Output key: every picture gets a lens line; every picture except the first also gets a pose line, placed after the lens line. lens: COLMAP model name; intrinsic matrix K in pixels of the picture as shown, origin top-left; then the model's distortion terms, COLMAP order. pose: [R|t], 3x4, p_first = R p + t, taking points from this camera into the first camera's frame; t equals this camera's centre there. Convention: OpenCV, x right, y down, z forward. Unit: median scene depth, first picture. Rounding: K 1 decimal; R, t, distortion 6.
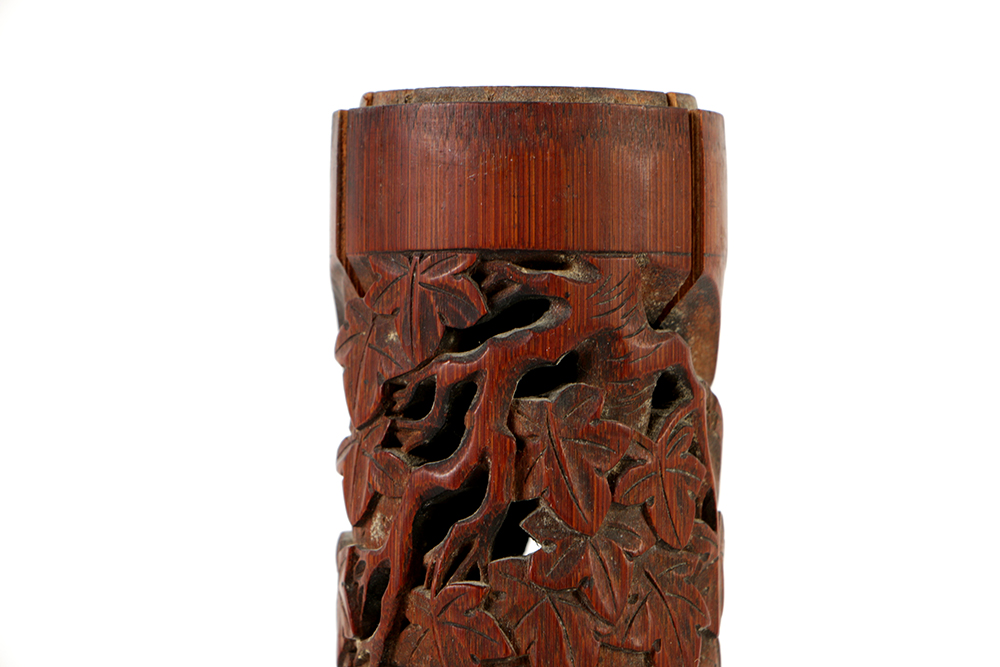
lens RADIAL K [[6214.6, 0, 500.2], [0, 6214.6, 333.2], [0, 0, 1]] dist [0.984495, 0.000000]
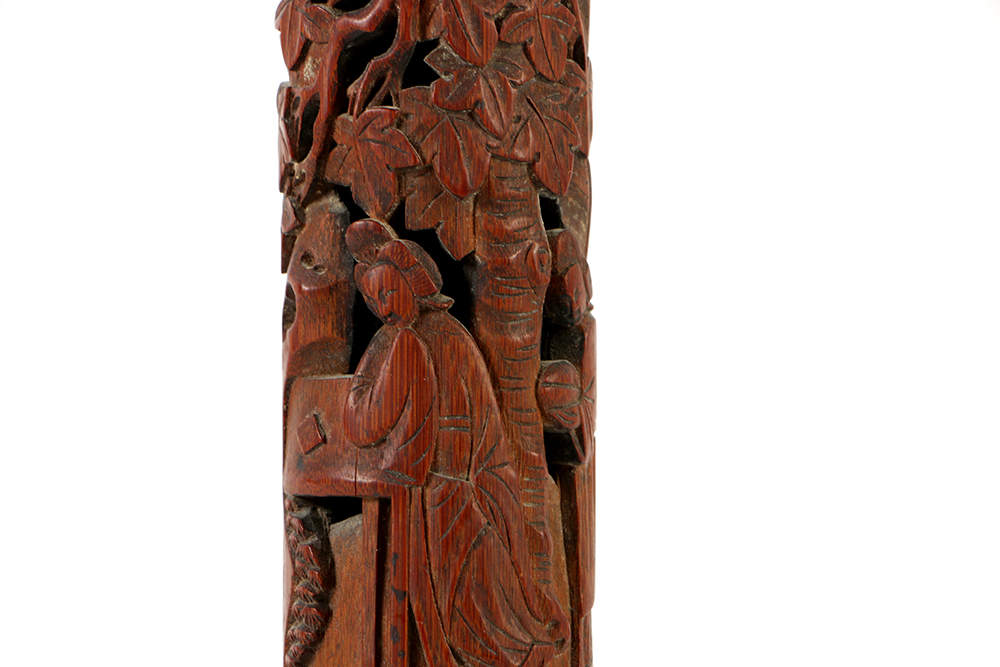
lens RADIAL K [[6214.6, 0, 499.8], [0, 6214.6, 333.6], [0, 0, 1]] dist [0.984495, 0.000000]
pose [[0.999819, -0.017987, 0.006252, 0.009404], [0.017928, 0.999795, 0.009435, 0.073175], [-0.006421, -0.009321, 0.999936, -0.234916]]
